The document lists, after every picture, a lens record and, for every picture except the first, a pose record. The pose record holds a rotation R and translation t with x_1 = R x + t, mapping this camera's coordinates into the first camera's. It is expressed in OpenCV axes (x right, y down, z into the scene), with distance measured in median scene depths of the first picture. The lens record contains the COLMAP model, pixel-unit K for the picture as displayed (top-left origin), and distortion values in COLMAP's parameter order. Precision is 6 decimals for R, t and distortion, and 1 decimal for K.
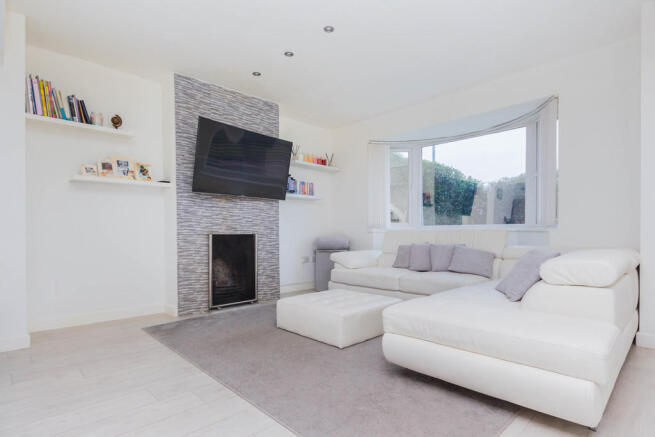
lens RADIAL K [[362.8, 0, 327.5], [0, 362.8, 218.5], [0, 0, 1]] dist [0.000304, 0.000225]
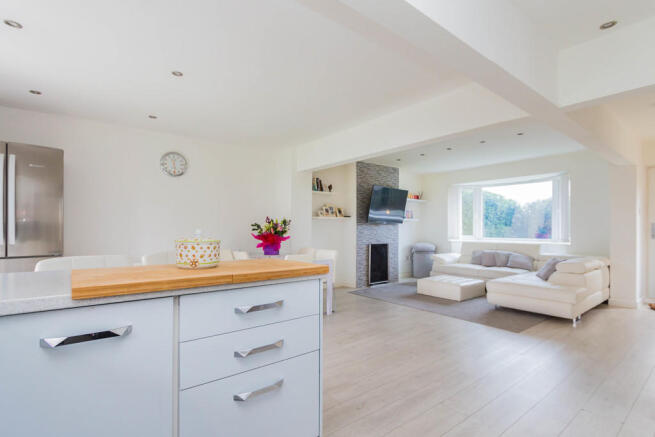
lens RADIAL K [[324.8, 0, 327.5], [0, 324.8, 218.5], [0, 0, 1]] dist [-0.000121, -0.000151]
pose [[0.993461, 0.001127, -0.114167, -0.312009], [-0.000759, 0.999994, 0.003265, -0.083953], [0.114170, -0.003157, 0.993456, -0.601886]]
